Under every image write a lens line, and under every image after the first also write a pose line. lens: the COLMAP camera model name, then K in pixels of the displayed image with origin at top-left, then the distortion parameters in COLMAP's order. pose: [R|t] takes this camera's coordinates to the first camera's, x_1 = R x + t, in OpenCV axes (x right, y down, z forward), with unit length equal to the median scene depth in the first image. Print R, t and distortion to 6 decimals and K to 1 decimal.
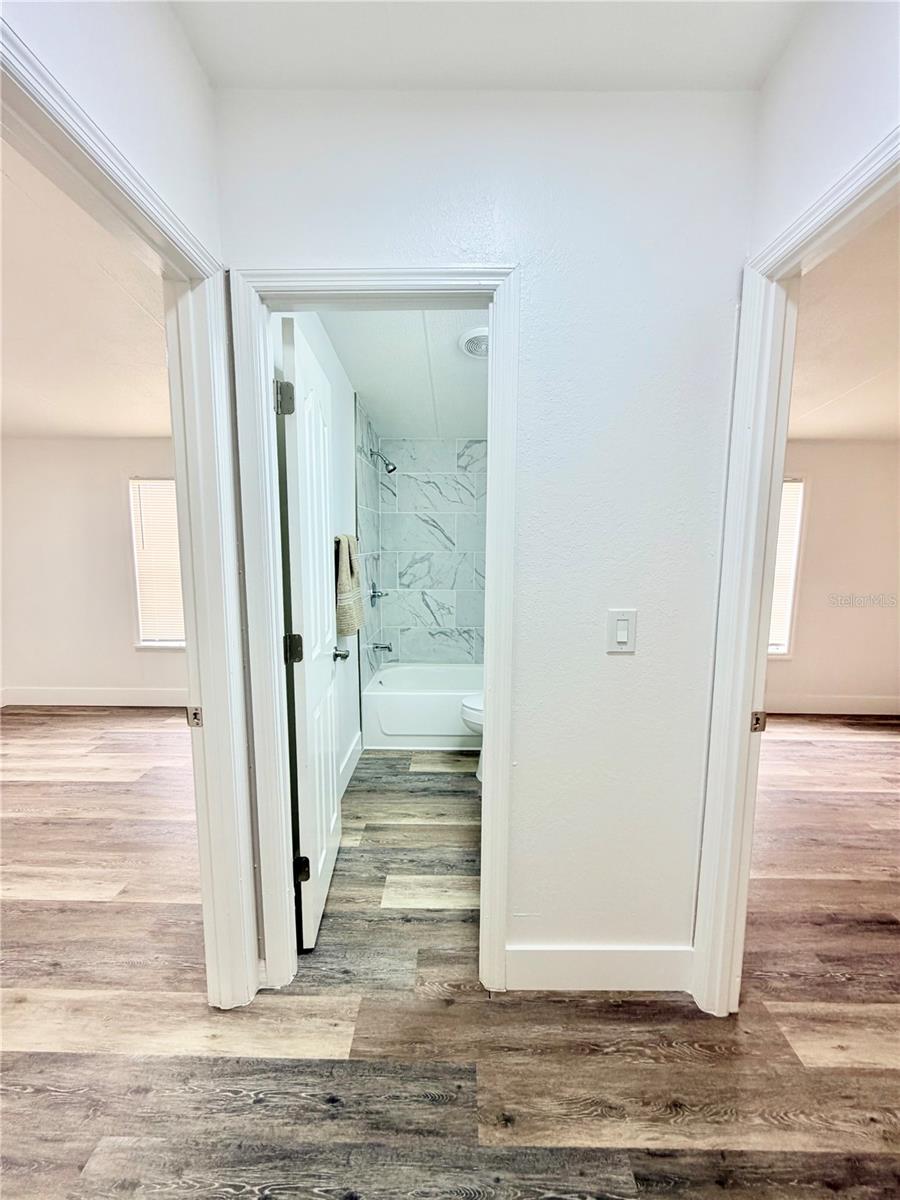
lens RADIAL K [[475.9, 0, 449.3], [0, 475.9, 596.7], [0, 0, 1]] dist [0.000547, 0.000290]
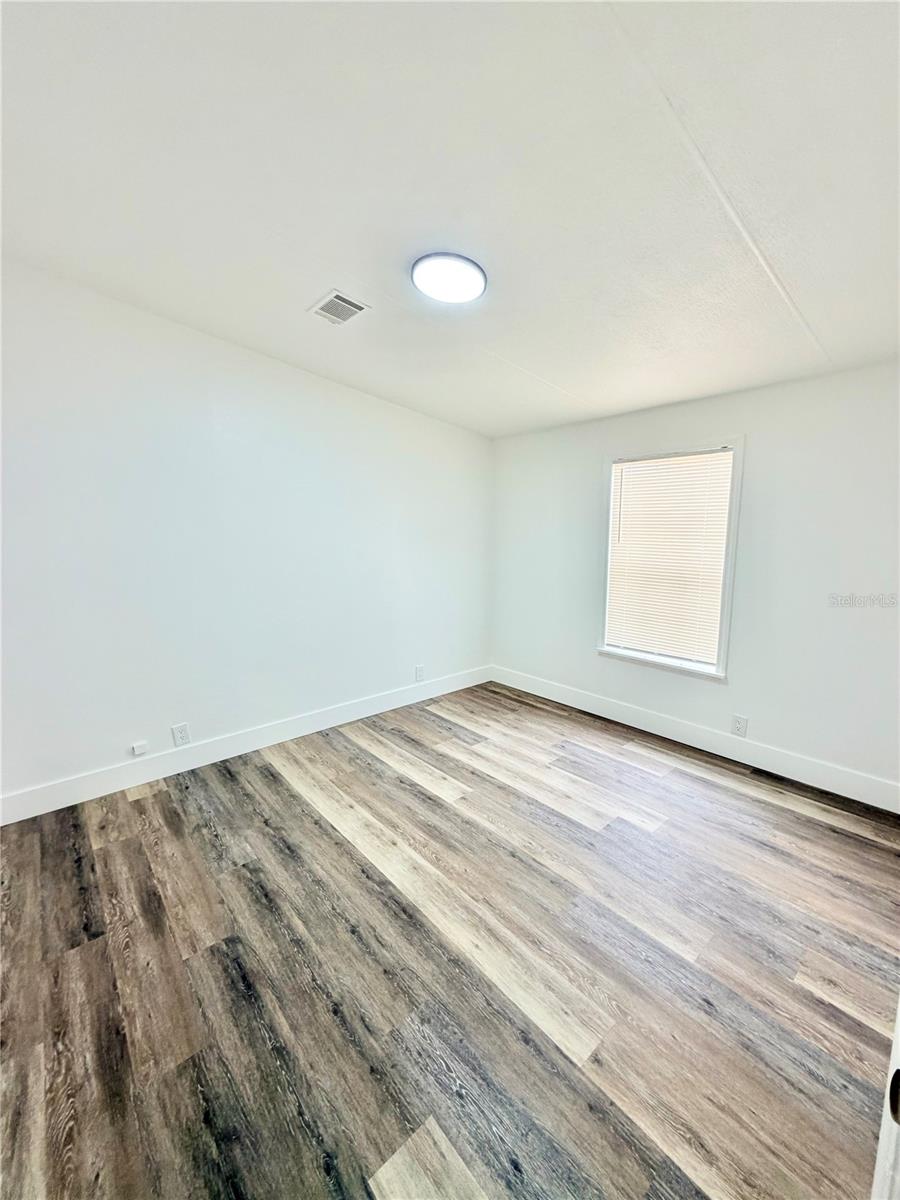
lens RADIAL K [[475.9, 0, 457.9], [0, 475.9, 597.9], [0, 0, 1]] dist [0.000547, 0.000290]
pose [[0.674542, 0.100005, -0.731432, -0.276082], [-0.081045, 0.994825, 0.061275, -0.040530], [0.733775, 0.017946, 0.679156, 0.273946]]
